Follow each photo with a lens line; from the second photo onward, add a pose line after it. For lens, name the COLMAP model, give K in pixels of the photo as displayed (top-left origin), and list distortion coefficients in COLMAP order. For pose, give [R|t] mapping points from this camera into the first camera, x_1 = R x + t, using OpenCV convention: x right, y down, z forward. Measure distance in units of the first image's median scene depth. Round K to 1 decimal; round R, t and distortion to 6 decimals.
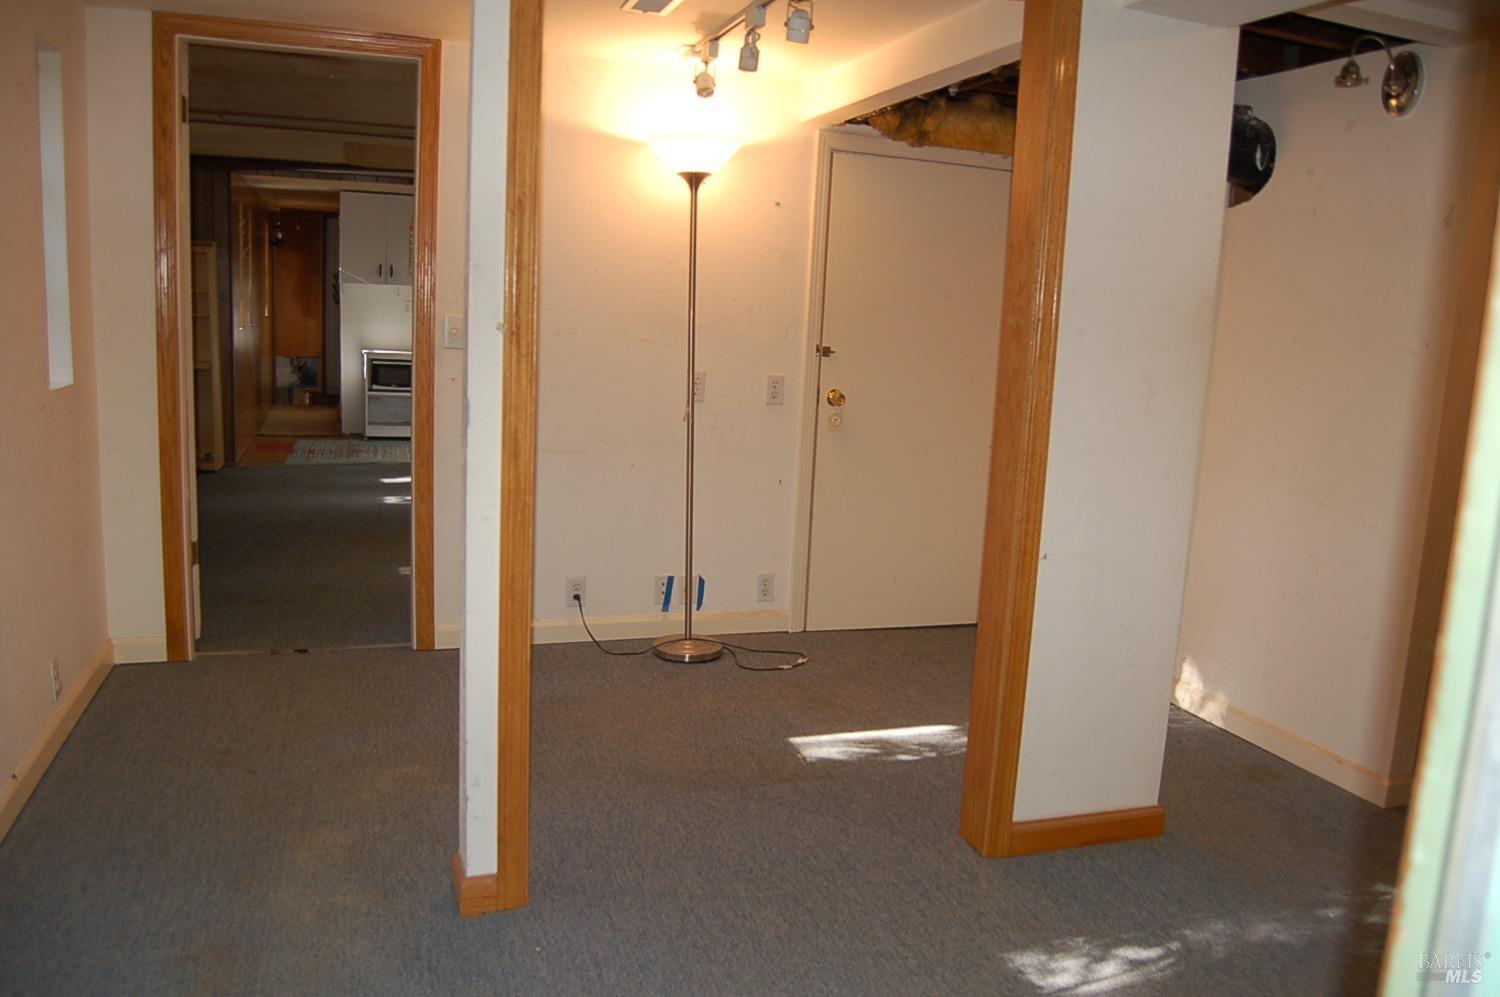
lens RADIAL K [[1177.7, 0, 755.8], [0, 1177.7, 529.5], [0, 0, 1]] dist [-0.080093, 0.010985]
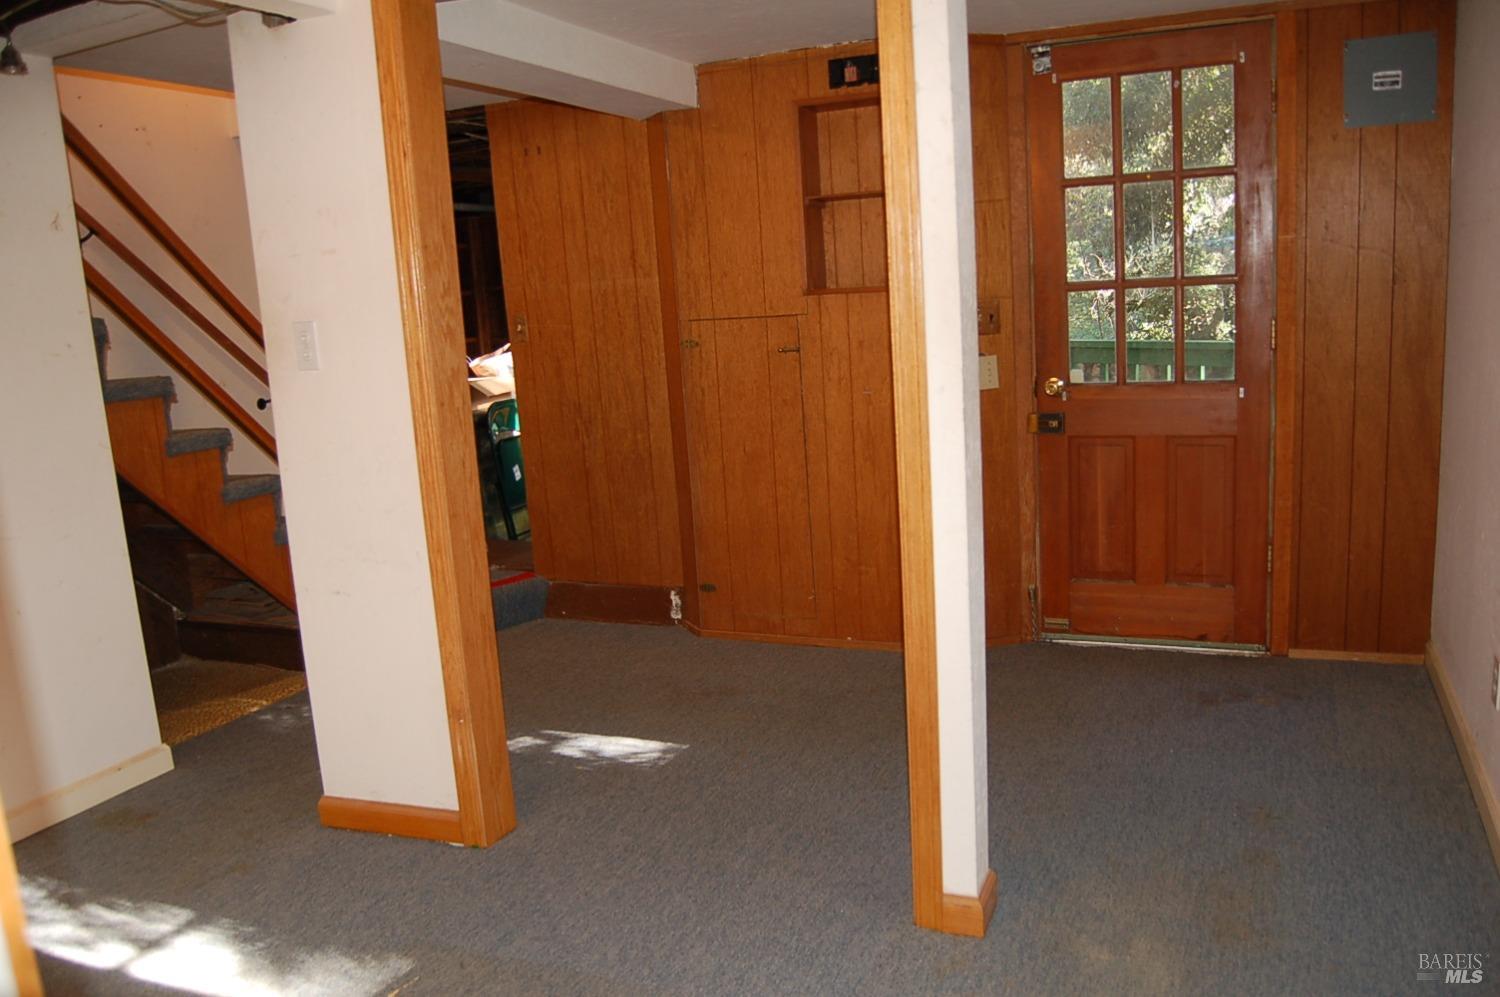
lens RADIAL K [[1177.7, 0, 755.8], [0, 1177.7, 529.5], [0, 0, 1]] dist [-0.080093, 0.010985]
pose [[-0.735471, -0.141969, 0.662516, -0.579008], [0.147107, 0.921020, 0.360669, -0.292828], [-0.661395, 0.362722, -0.656498, 1.344055]]
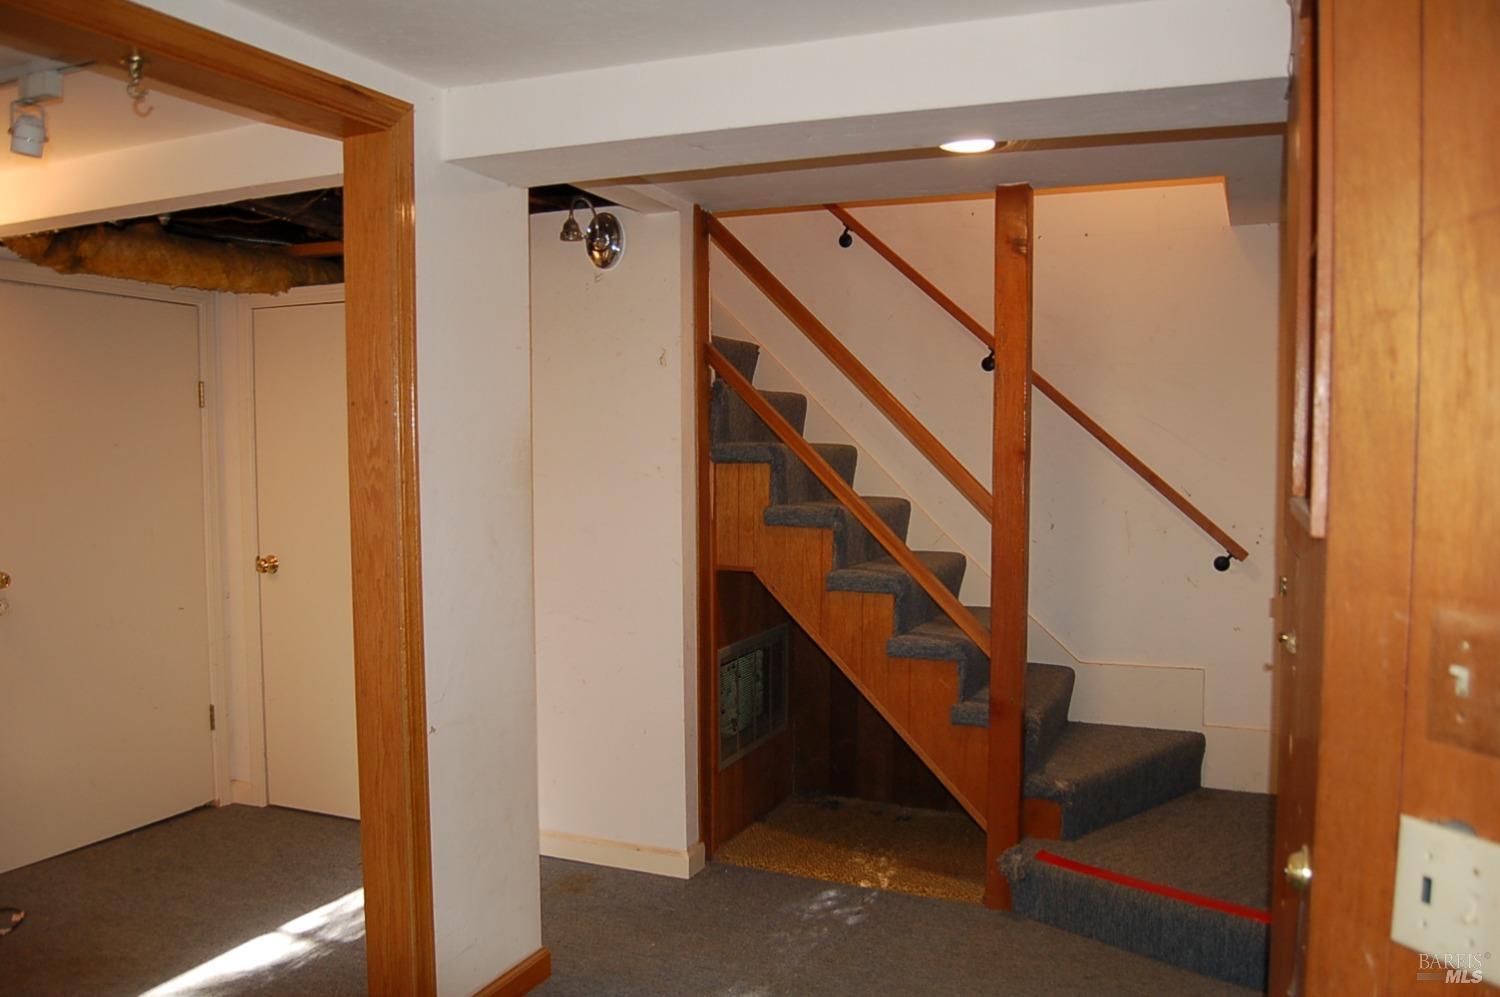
lens RADIAL K [[1177.7, 0, 755.8], [0, 1177.7, 529.5], [0, 0, 1]] dist [-0.080093, 0.010985]
pose [[0.671961, -0.105645, 0.733013, -0.217794], [0.169941, 0.985358, -0.013772, -0.068630], [-0.720825, 0.133823, 0.680075, 0.140187]]
